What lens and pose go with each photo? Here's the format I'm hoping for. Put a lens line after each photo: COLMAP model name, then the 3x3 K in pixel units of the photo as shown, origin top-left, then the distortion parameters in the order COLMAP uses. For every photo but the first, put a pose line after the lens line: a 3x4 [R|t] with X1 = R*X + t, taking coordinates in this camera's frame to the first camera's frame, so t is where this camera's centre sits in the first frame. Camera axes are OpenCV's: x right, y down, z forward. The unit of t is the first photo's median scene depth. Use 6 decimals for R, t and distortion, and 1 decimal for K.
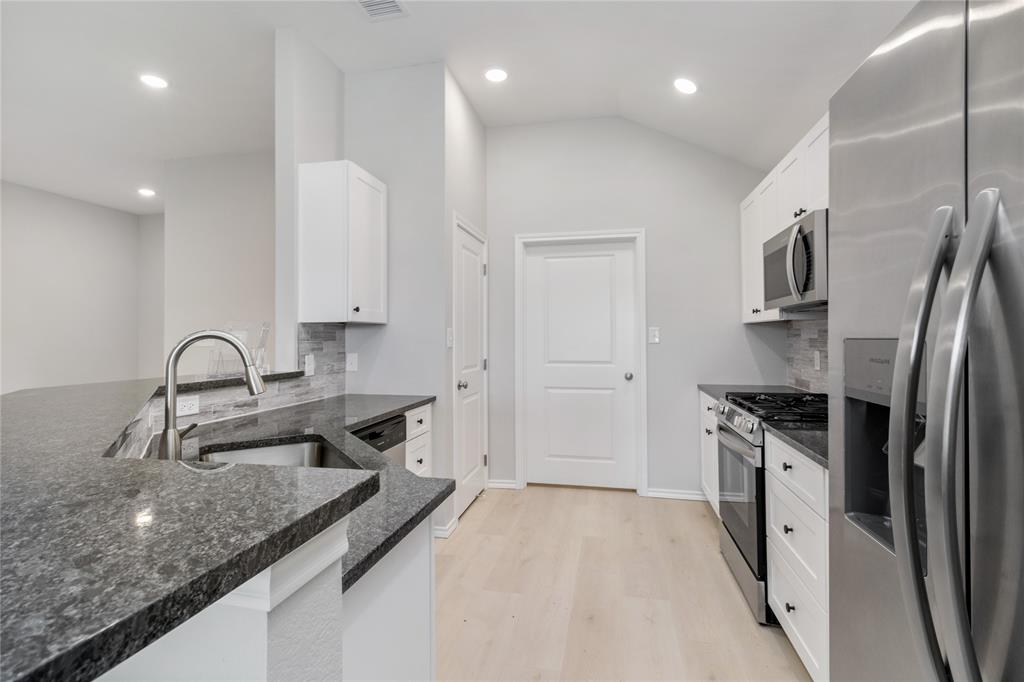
lens RADIAL K [[481.8, 0, 517.9], [0, 481.8, 337.5], [0, 0, 1]] dist [0.001435, -0.002164]
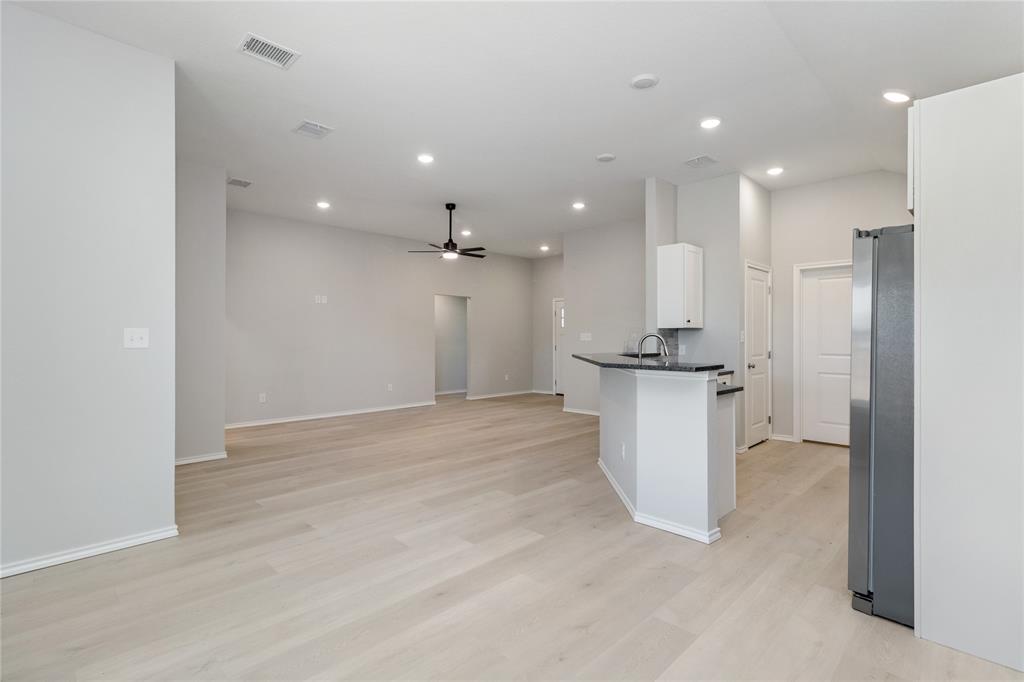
lens RADIAL K [[481.8, 0, 509.1], [0, 481.8, 332.5], [0, 0, 1]] dist [0.001435, -0.002164]
pose [[0.829210, -0.000320, -0.558937, 0.111327], [-0.004916, 0.999957, -0.007867, 0.003901], [0.558915, 0.009271, 0.829173, -0.773283]]
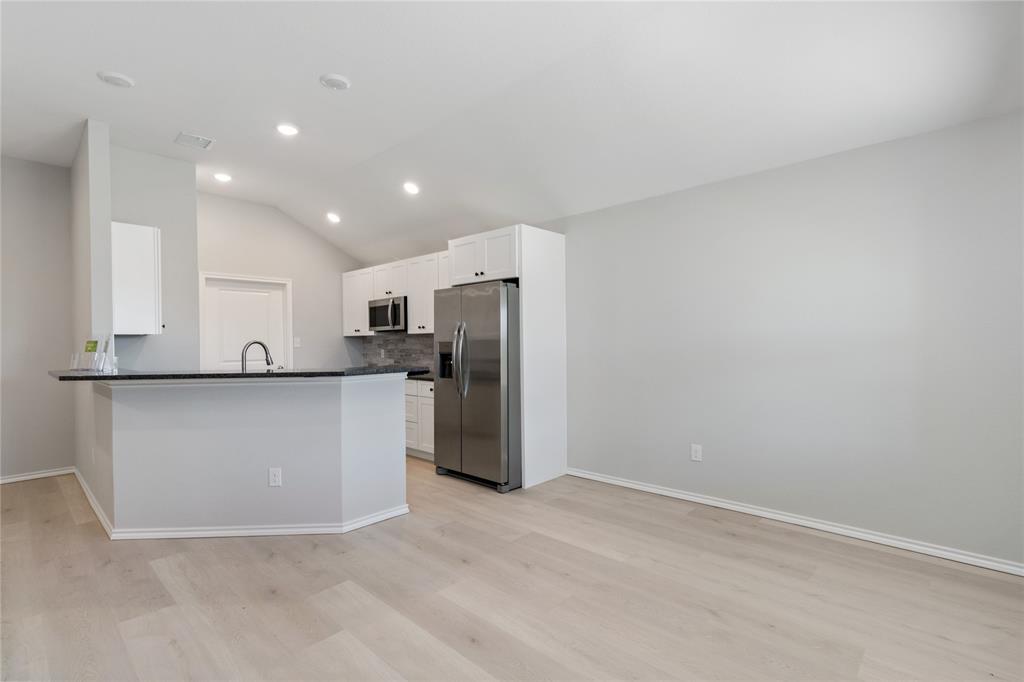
lens RADIAL K [[481.8, 0, 516.4], [0, 481.8, 340.6], [0, 0, 1]] dist [0.001435, -0.002164]
pose [[0.517976, 0.000786, 0.855394, -0.864340], [0.007928, 0.999952, -0.005720, 0.004279], [-0.855358, 0.009744, 0.517945, -0.608256]]
